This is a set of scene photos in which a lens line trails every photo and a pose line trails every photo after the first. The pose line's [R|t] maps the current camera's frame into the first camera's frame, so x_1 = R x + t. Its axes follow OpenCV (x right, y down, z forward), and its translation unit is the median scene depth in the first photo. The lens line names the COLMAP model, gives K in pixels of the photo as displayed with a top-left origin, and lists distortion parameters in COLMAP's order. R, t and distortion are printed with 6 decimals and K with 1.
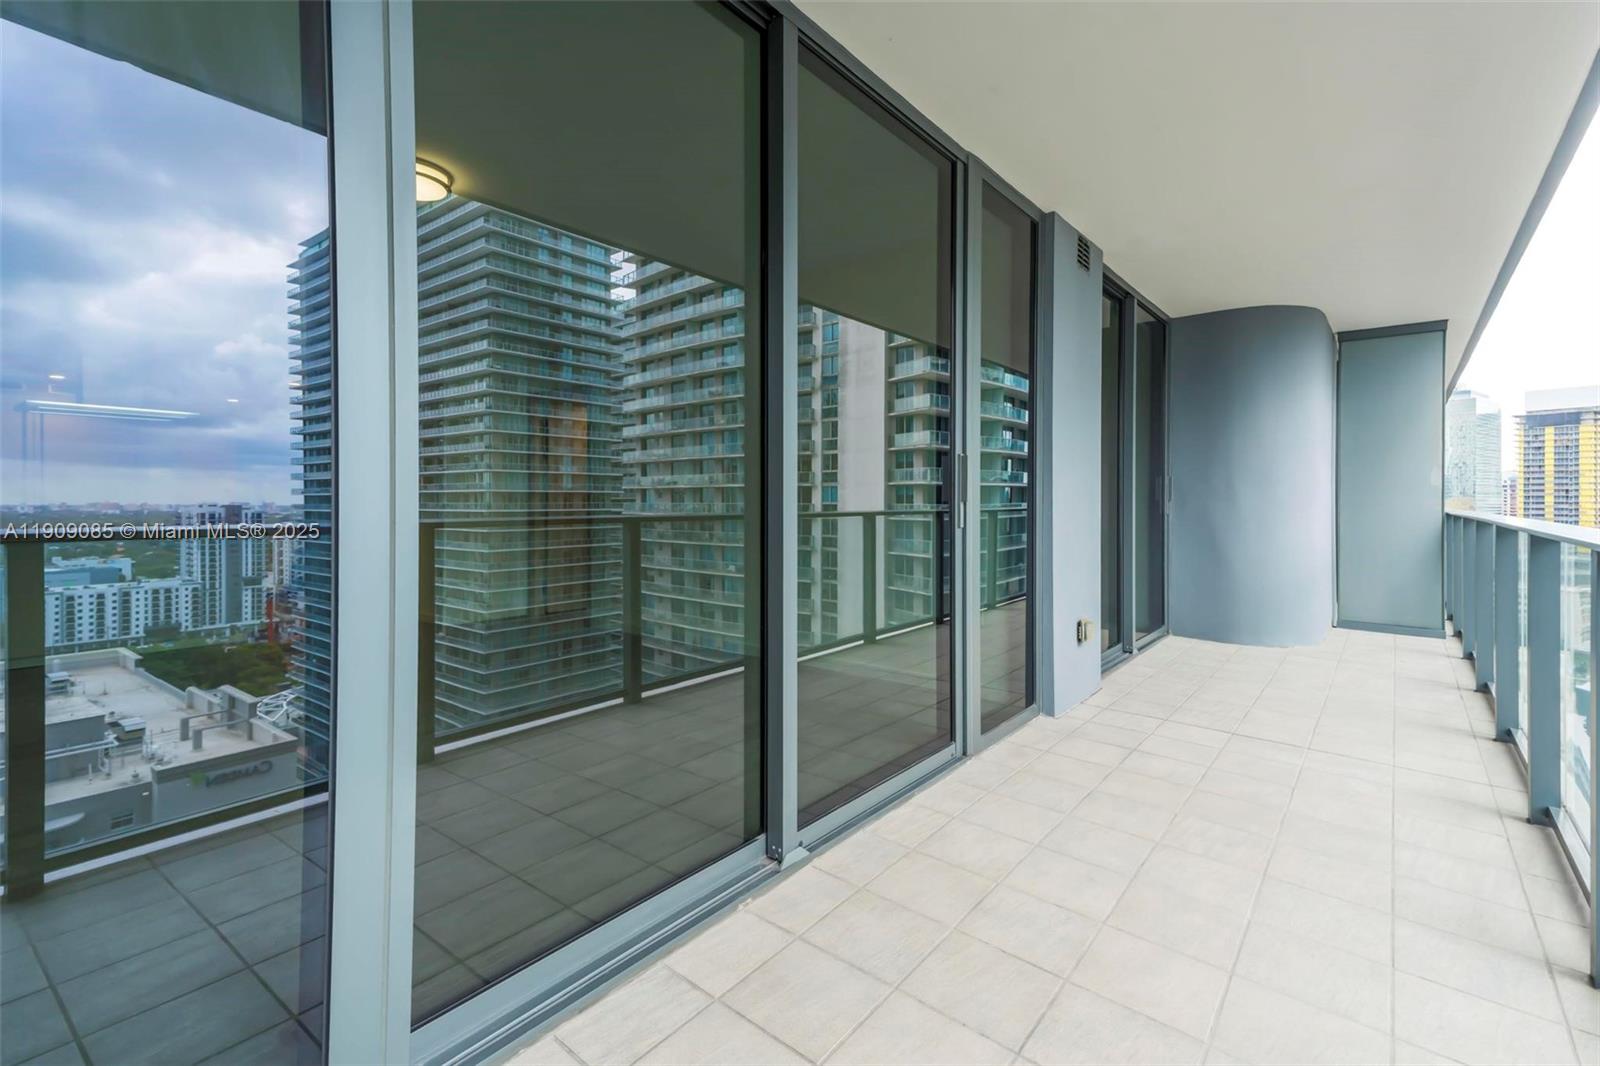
lens RADIAL K [[731.9, 0, 805.1], [0, 731.9, 509.5], [0, 0, 1]] dist [0.054551, -0.009489]
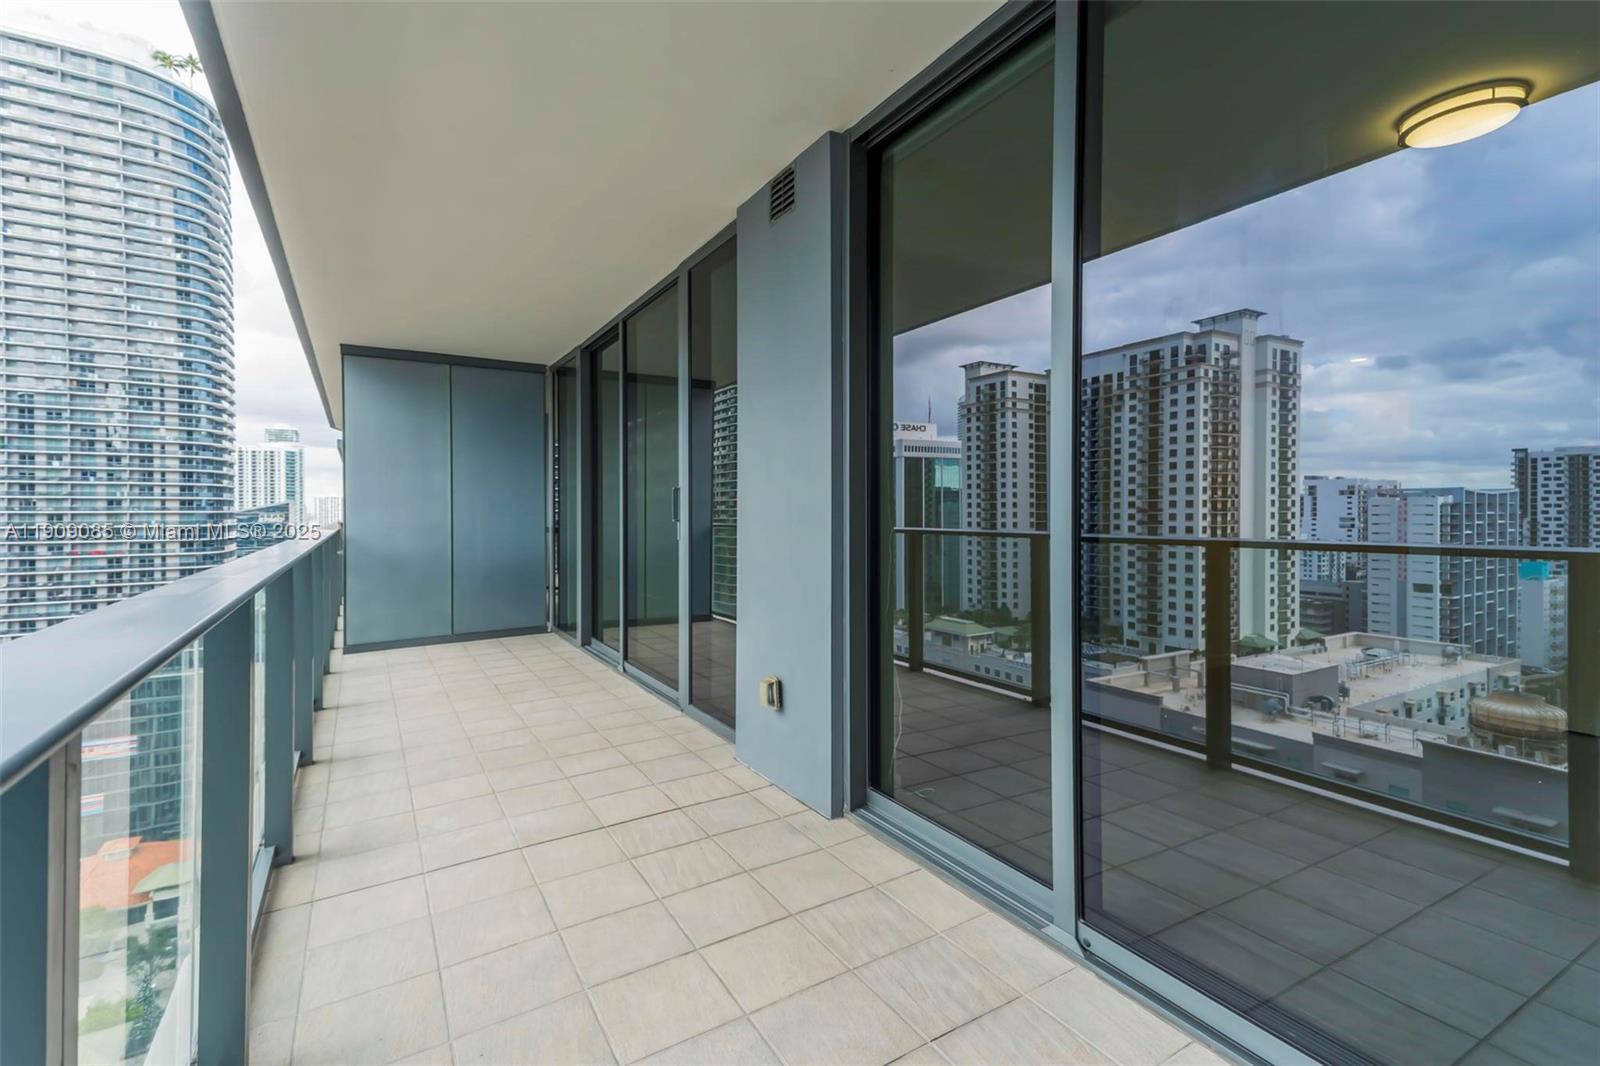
lens RADIAL K [[731.9, 0, 827.0], [0, 731.9, 517.0], [0, 0, 1]] dist [0.054551, -0.009489]
pose [[-0.346926, -0.001690, -0.937891, 1.129896], [-0.001111, 0.999998, -0.001391, -0.016338], [0.937892, 0.000559, -0.346928, 1.384584]]
